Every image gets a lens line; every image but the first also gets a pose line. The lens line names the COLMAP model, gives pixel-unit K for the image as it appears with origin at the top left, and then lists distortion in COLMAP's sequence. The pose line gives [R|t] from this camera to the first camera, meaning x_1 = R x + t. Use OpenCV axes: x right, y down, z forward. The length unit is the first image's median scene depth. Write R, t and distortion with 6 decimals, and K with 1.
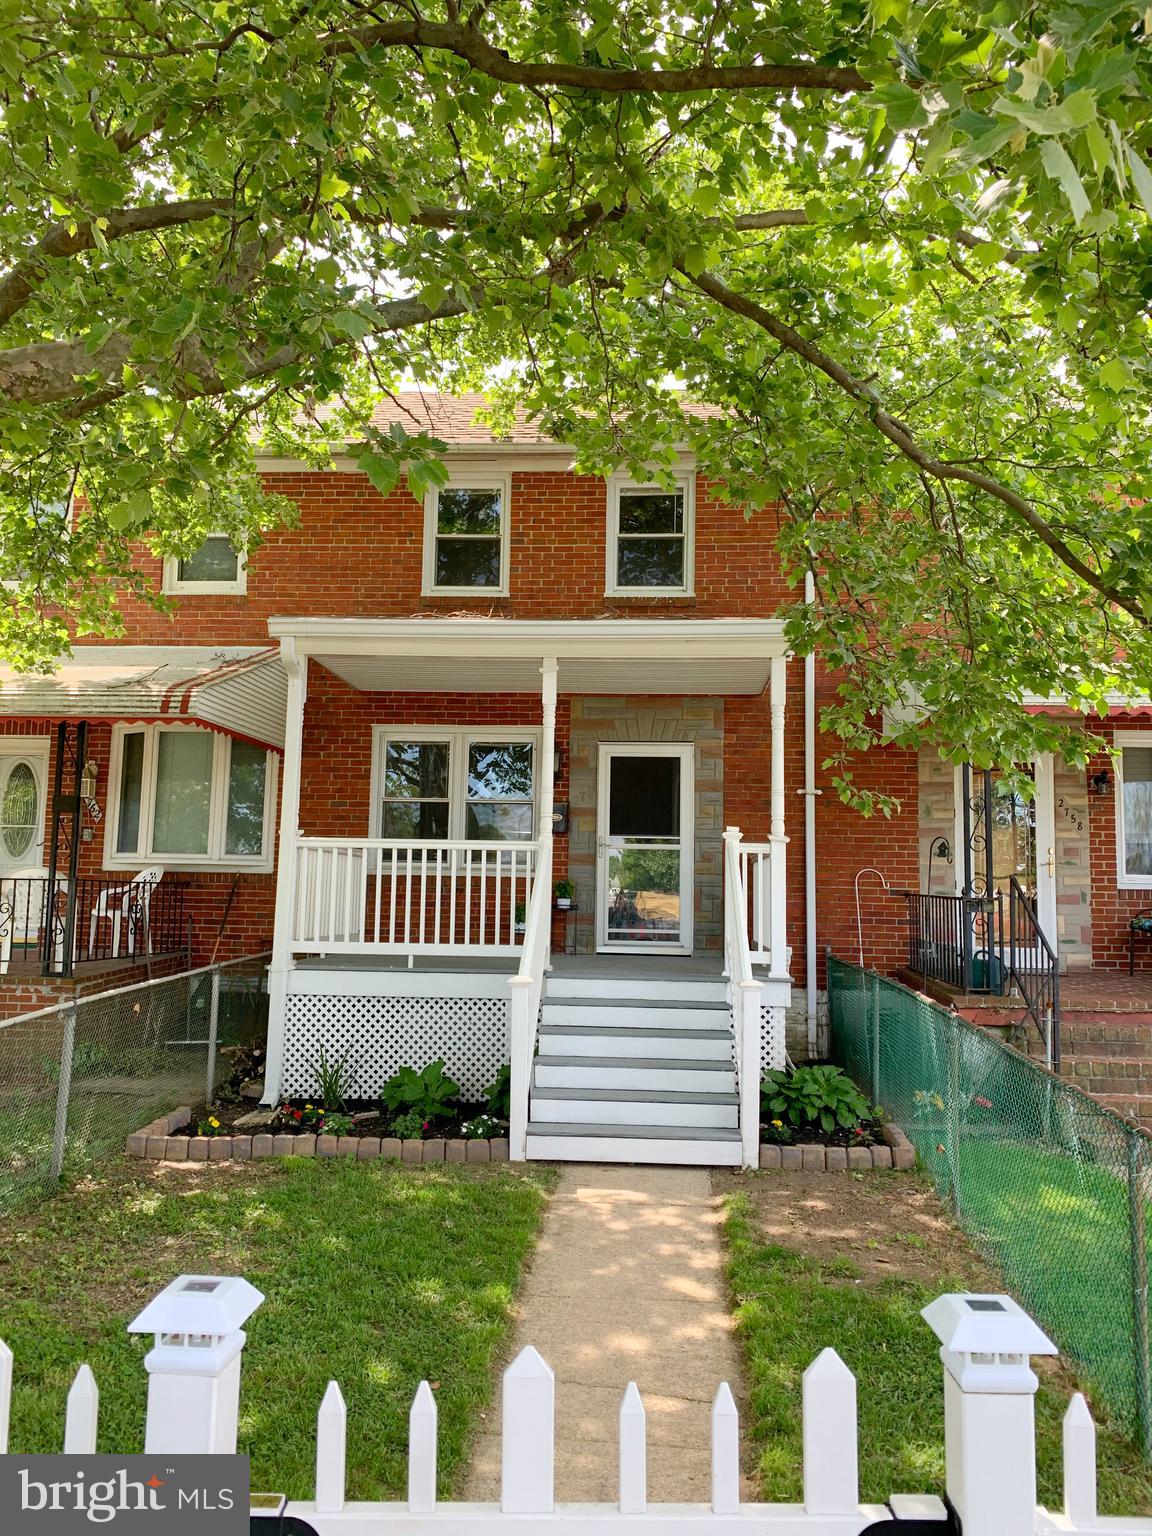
lens RADIAL K [[1182.9, 0, 567.2], [0, 1182.9, 753.3], [0, 0, 1]] dist [0.123050, -0.289322]
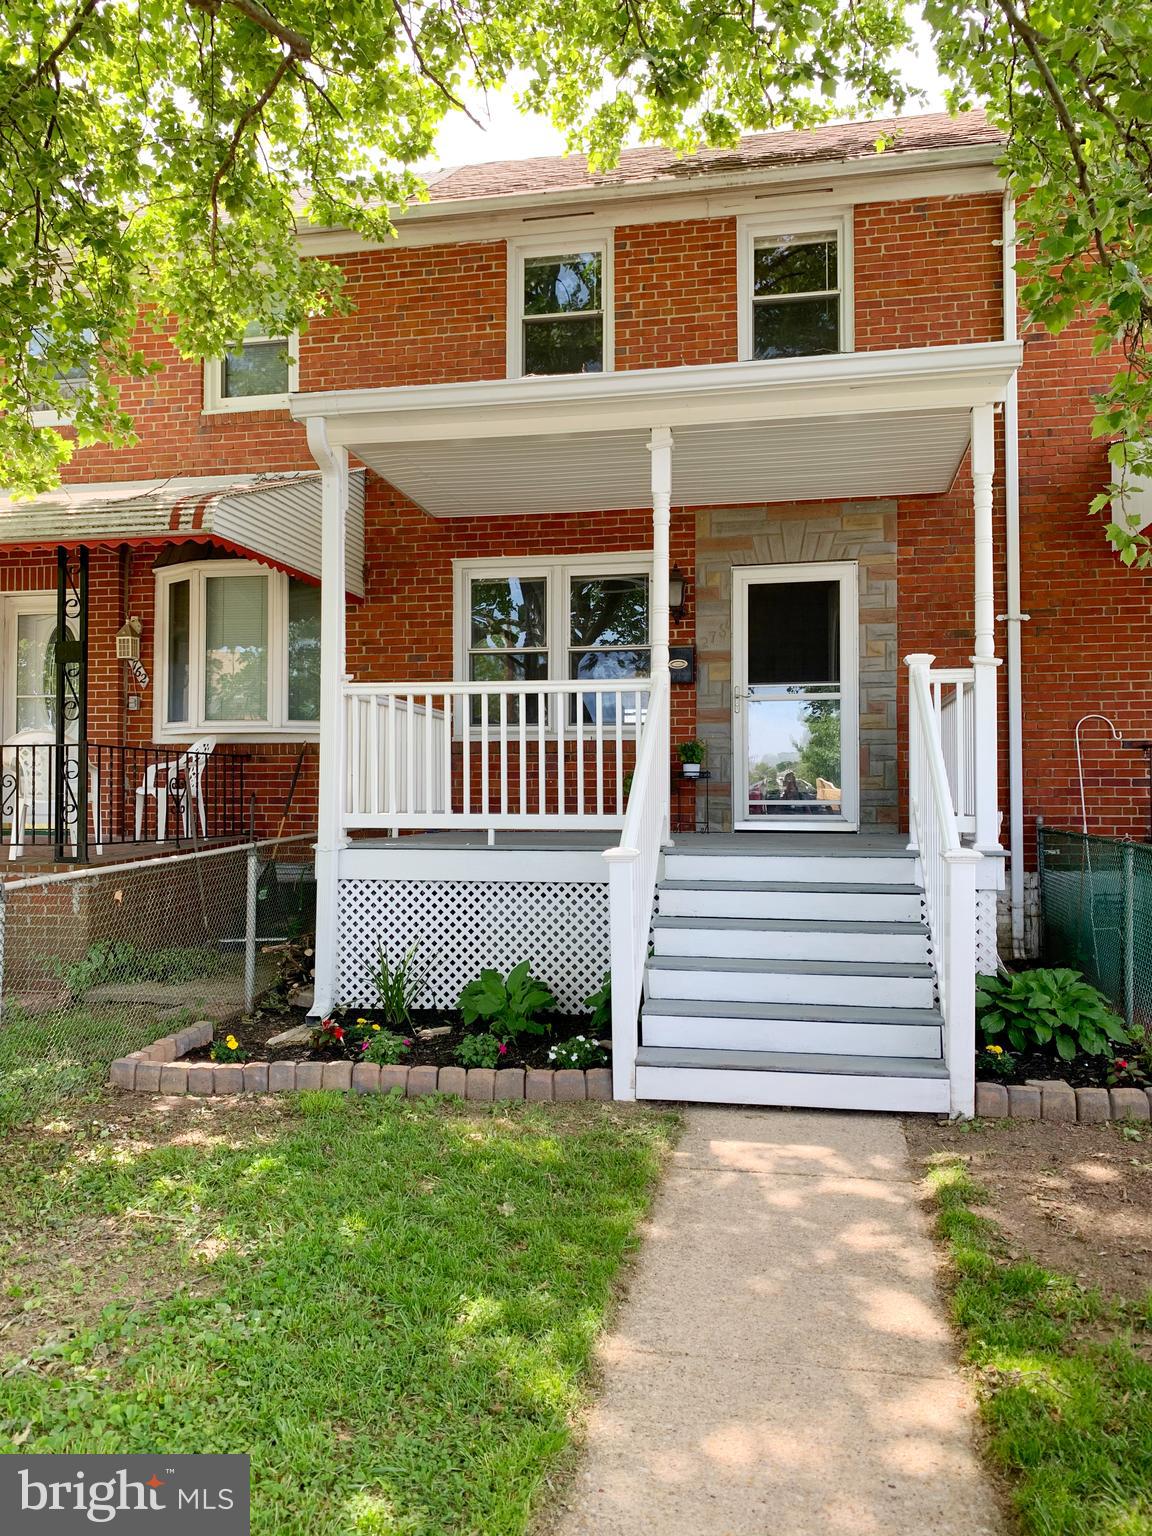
lens RADIAL K [[1182.9, 0, 567.2], [0, 1182.9, 753.3], [0, 0, 1]] dist [0.123050, -0.289322]
pose [[0.992676, -0.022863, -0.118620, 0.011143], [0.032572, 0.996217, 0.080569, 0.059901], [0.116330, -0.083842, 0.989666, 0.244351]]
